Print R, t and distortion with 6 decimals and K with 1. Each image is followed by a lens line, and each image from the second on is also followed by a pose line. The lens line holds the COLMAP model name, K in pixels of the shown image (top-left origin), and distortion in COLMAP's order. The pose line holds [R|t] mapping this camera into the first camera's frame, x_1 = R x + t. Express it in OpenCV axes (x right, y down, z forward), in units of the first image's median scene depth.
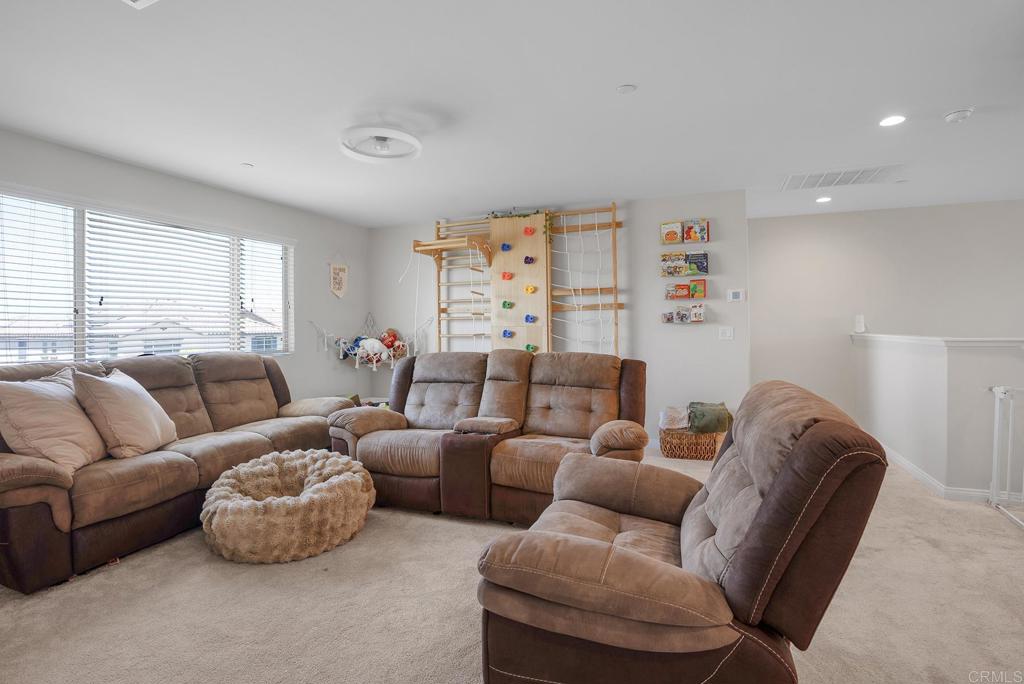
lens RADIAL K [[489.4, 0, 511.9], [0, 489.4, 331.8], [0, 0, 1]] dist [-0.063598, 0.028175]
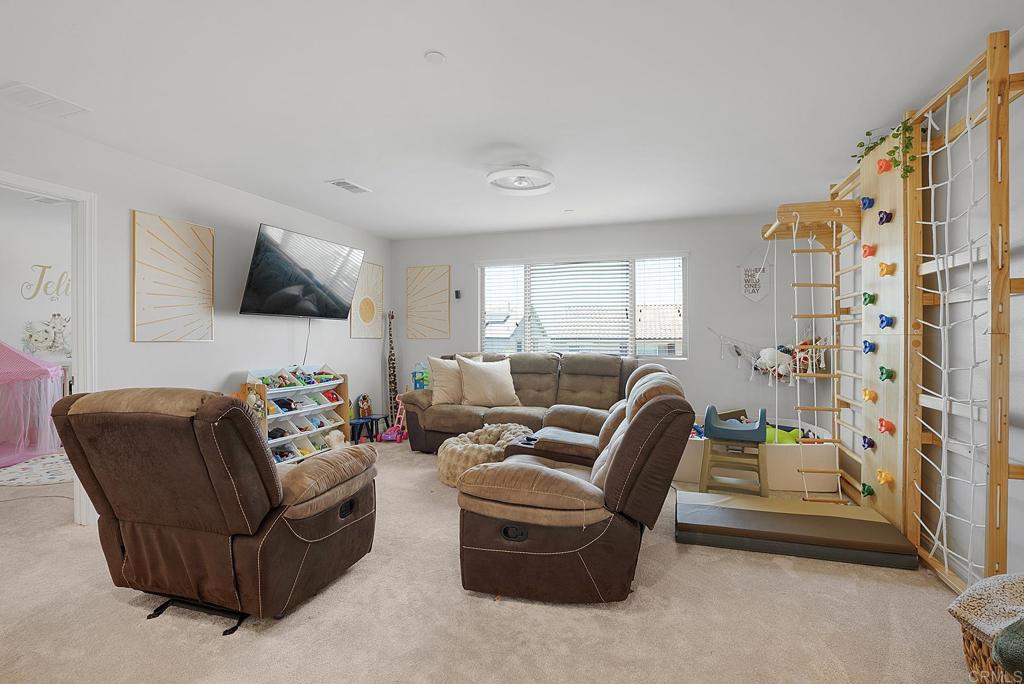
lens RADIAL K [[489.4, 0, 511.9], [0, 489.4, 331.8], [0, 0, 1]] dist [-0.063598, 0.028175]
pose [[0.065936, -0.001425, -0.997823, 0.615577], [-0.010253, 0.999945, -0.002105, -0.009397], [0.997771, 0.010369, 0.065918, 0.598856]]
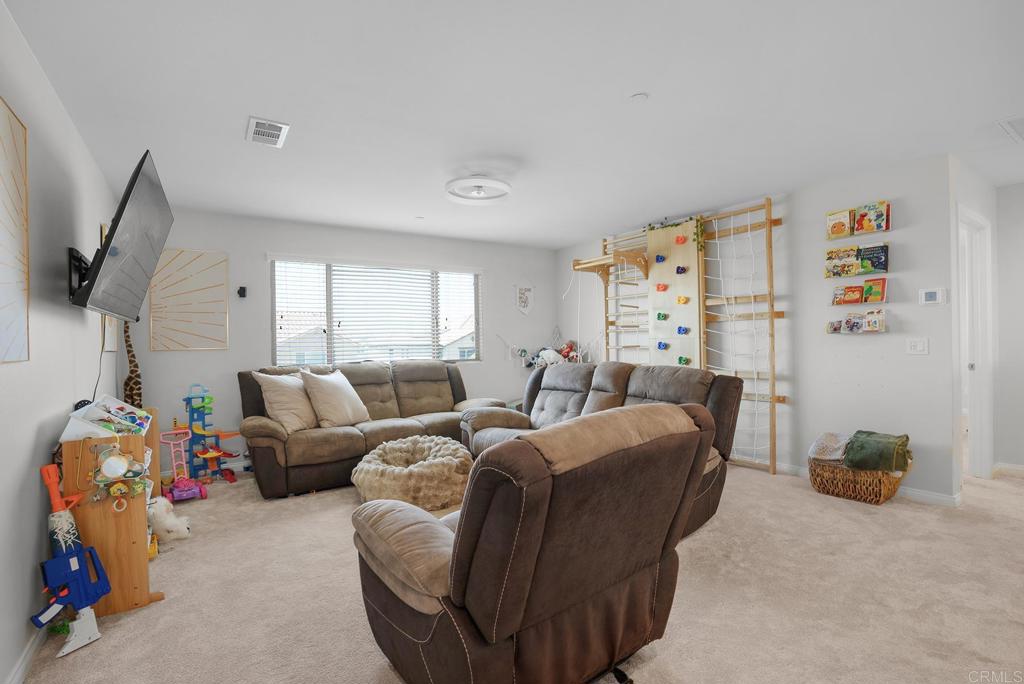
lens RADIAL K [[482.4, 0, 515.7], [0, 482.4, 344.9], [0, 0, 1]] dist [-0.060638, 0.025068]
pose [[0.839513, 0.000862, -0.543339, 0.305698], [0.003429, 0.999970, 0.006885, -0.006103], [0.543329, -0.007643, 0.839485, 0.024219]]
